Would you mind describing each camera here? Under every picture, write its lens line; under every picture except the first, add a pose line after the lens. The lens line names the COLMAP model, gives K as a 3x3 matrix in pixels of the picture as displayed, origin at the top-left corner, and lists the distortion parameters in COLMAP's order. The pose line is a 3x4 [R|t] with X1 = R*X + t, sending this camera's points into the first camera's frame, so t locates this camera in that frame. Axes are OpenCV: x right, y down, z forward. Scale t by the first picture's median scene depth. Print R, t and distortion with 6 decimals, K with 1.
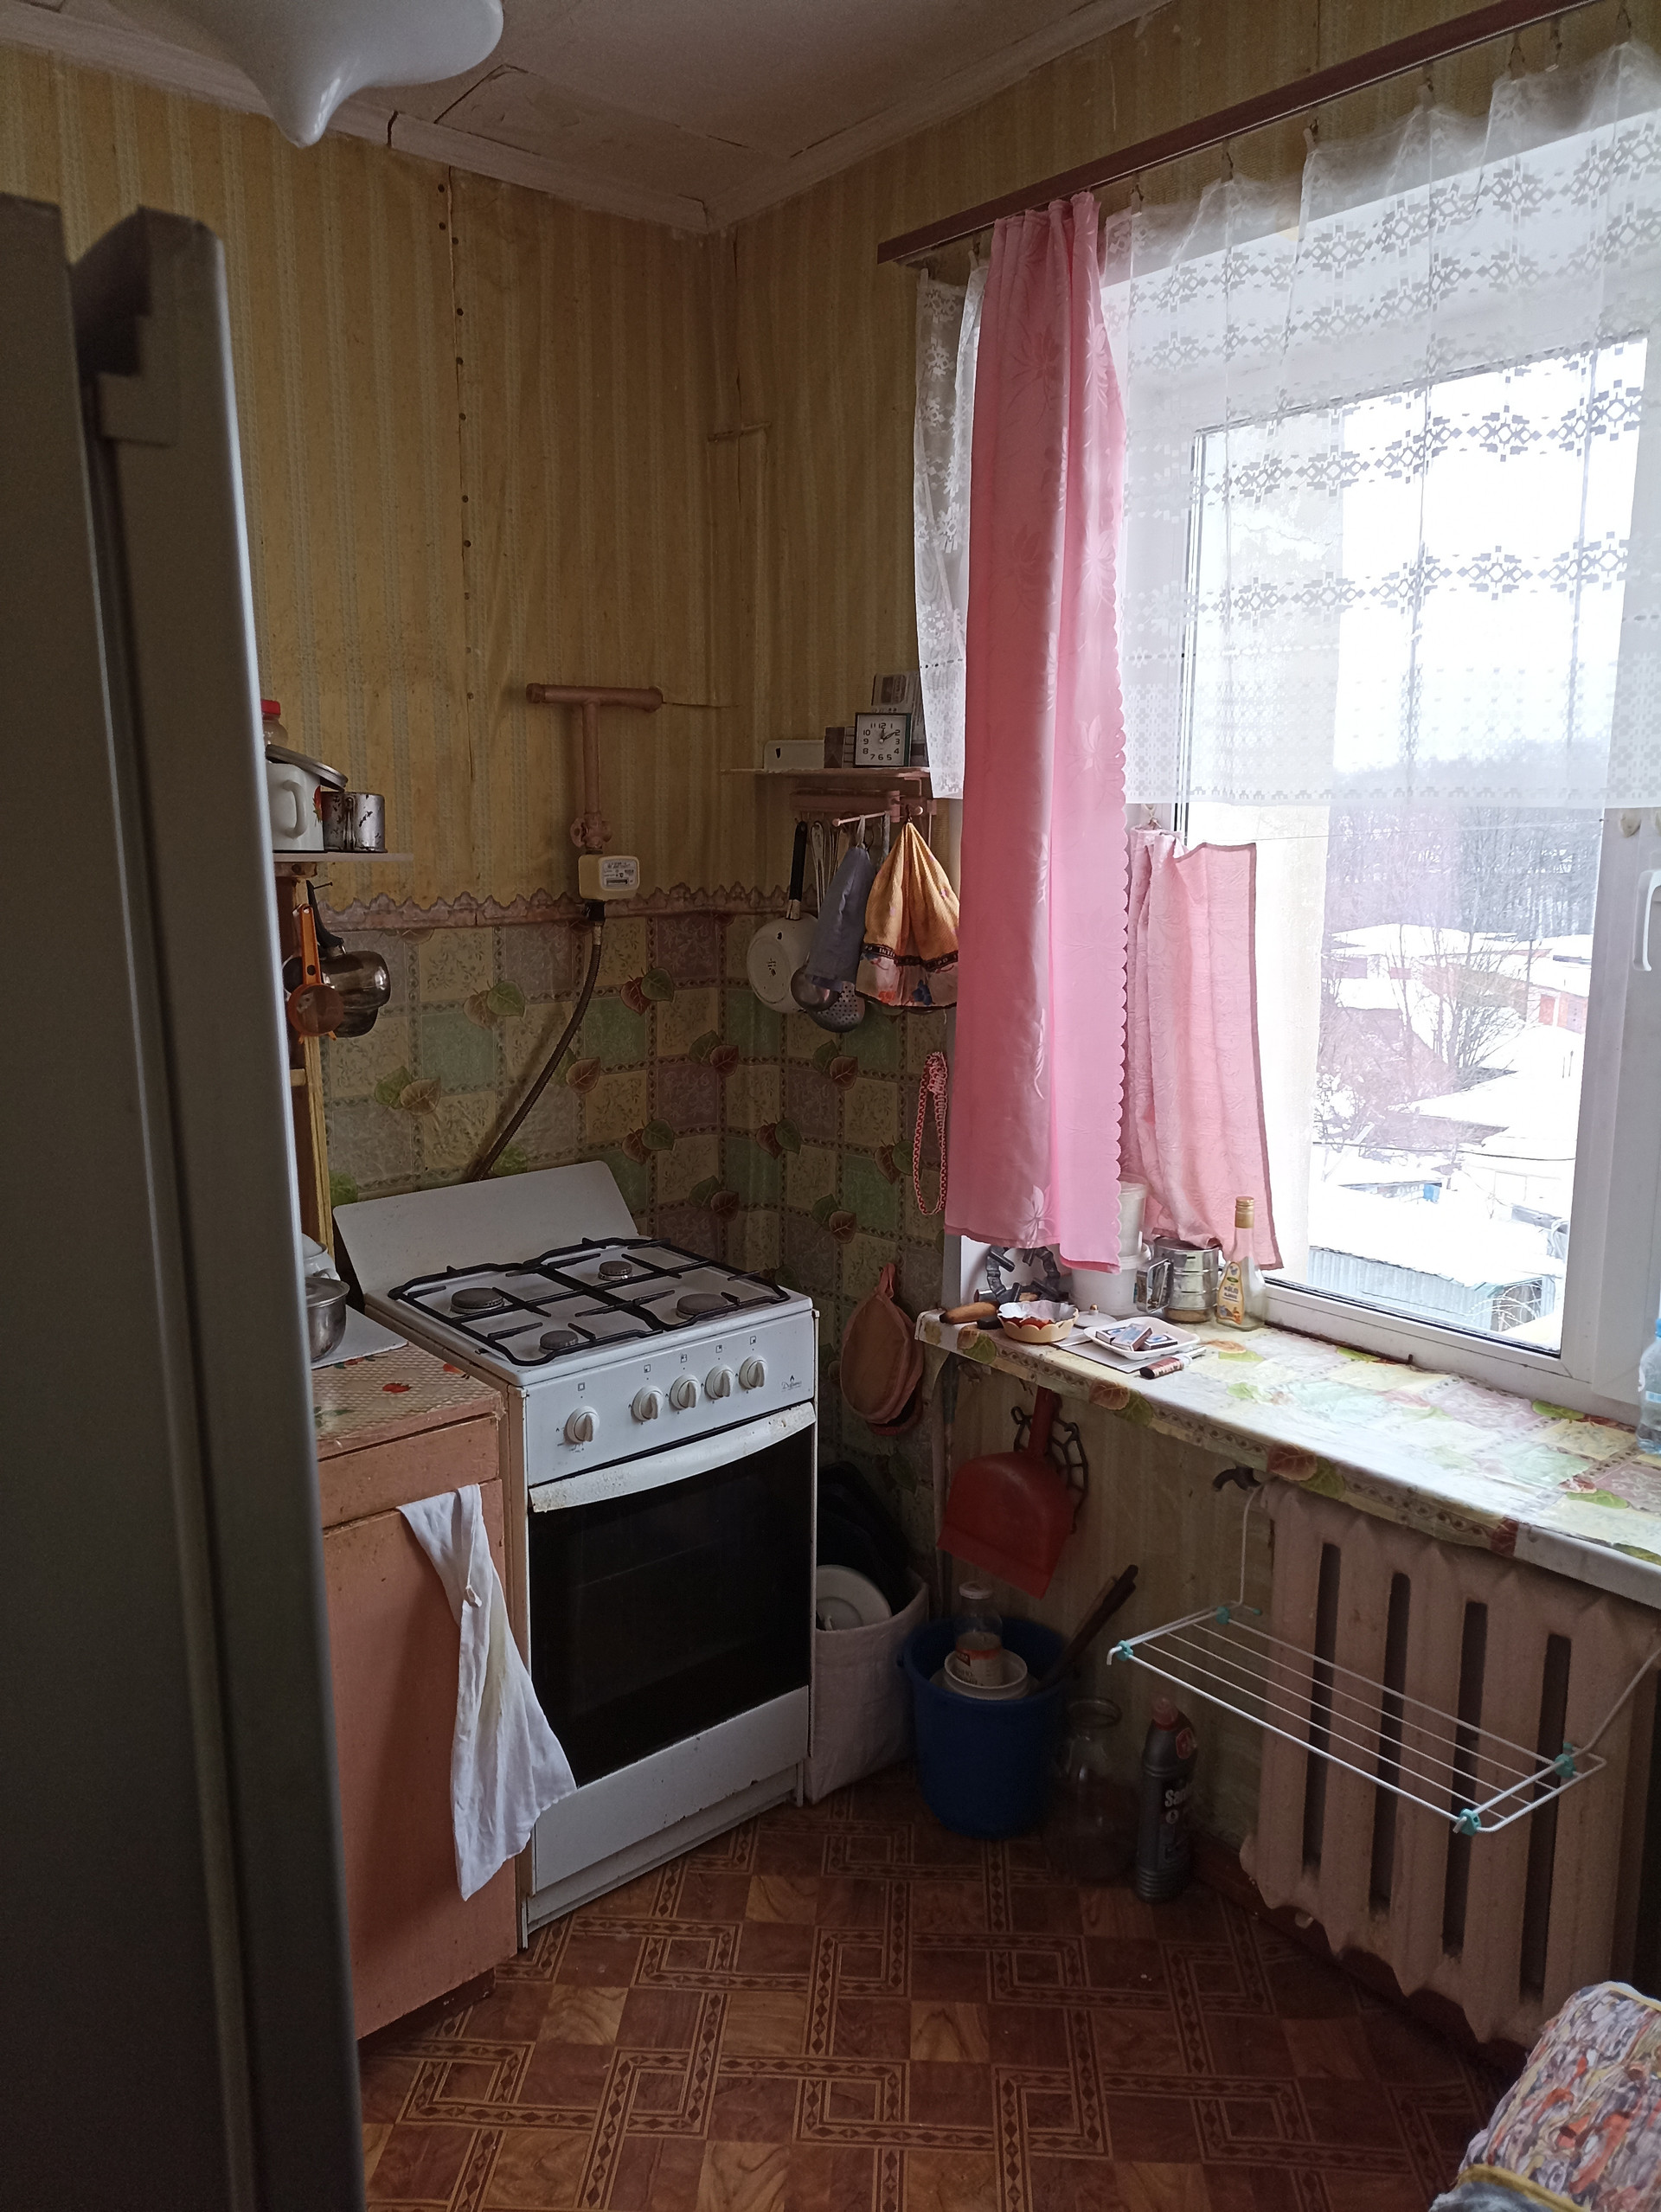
lens RADIAL K [[1594.2, 0, 829.2], [0, 1594.2, 1100.9], [0, 0, 1]] dist [0.023163, -0.003916]
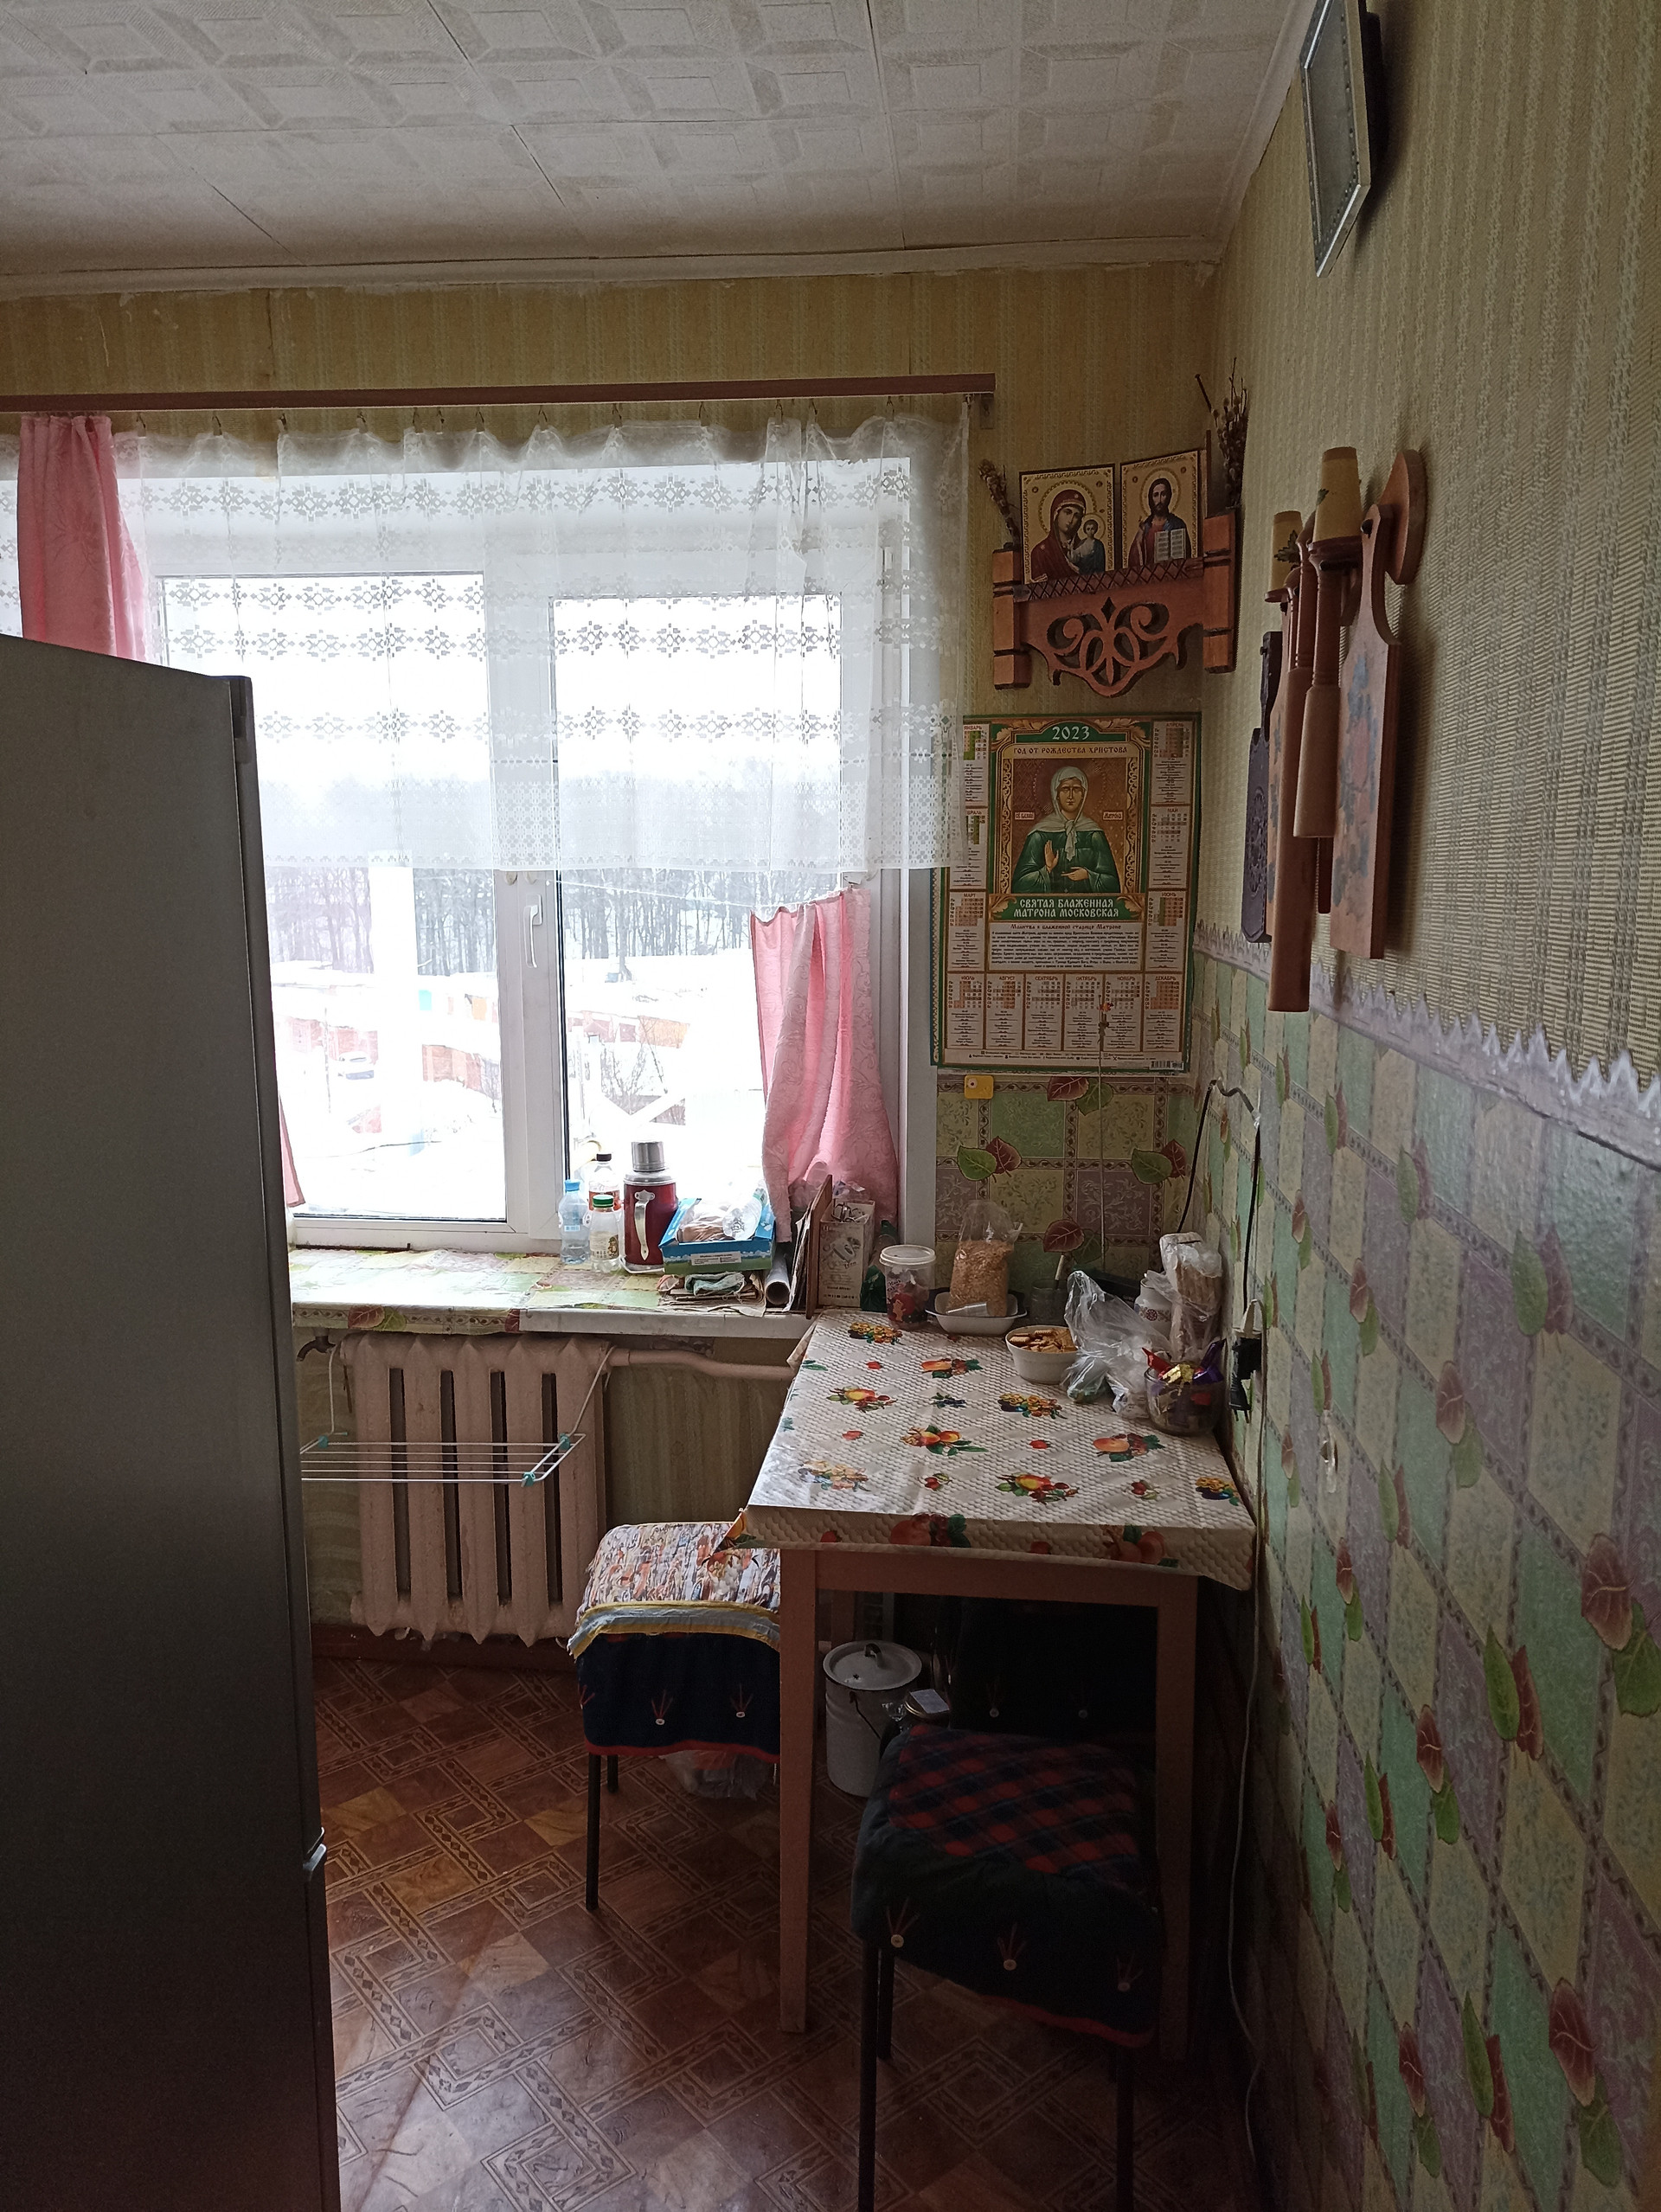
lens RADIAL K [[1594.2, 0, 830.3], [0, 1594.2, 1108.5], [0, 0, 1]] dist [0.023163, -0.003916]
pose [[0.720101, -0.107998, 0.685413, -0.391890], [0.121369, 0.992189, 0.028824, 0.049186], [-0.683172, 0.062432, 0.727584, -0.367116]]
